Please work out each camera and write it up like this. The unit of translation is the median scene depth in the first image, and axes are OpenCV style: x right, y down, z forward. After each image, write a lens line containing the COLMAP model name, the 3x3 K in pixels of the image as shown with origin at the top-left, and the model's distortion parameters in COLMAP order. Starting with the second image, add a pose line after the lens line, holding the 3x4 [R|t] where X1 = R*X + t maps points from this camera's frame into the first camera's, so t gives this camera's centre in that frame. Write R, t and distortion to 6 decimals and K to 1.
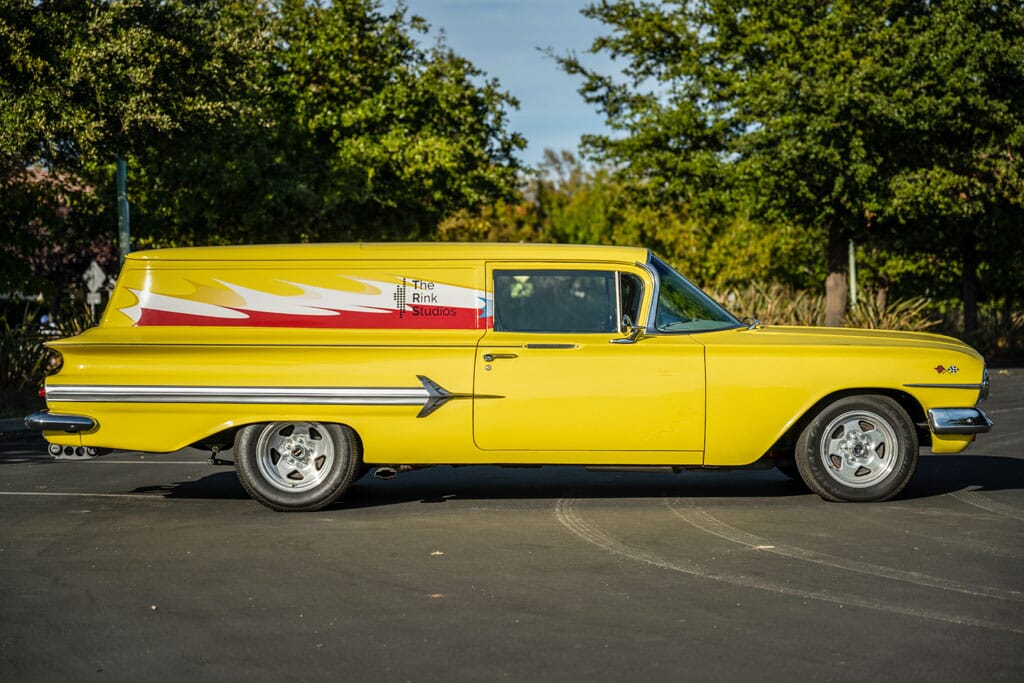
lens RADIAL K [[1972.5, 0, 512.0], [0, 1972.5, 341.5], [0, 0, 1]] dist [-0.011233, -0.079623]
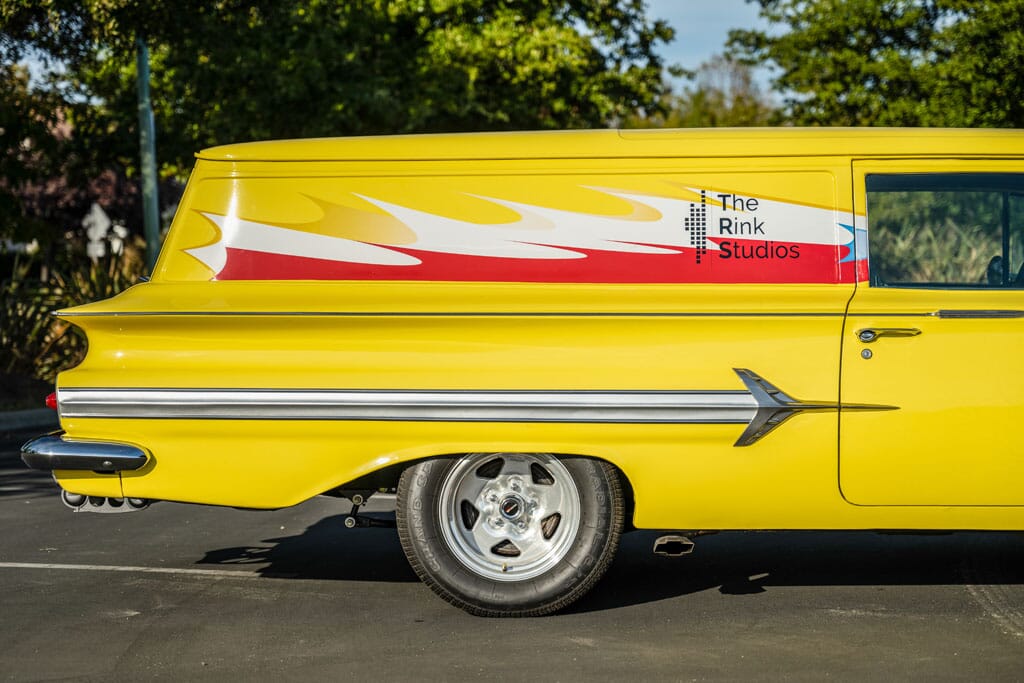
lens RADIAL K [[2345.0, 0, 467.4], [0, 2345.0, 412.4], [0, 0, 1]] dist [-0.000794, -0.323212]
pose [[0.998670, -0.001576, -0.051537, -0.028782], [0.004058, 0.998834, 0.048098, -0.000692], [0.051401, -0.048243, 0.997512, 0.114511]]
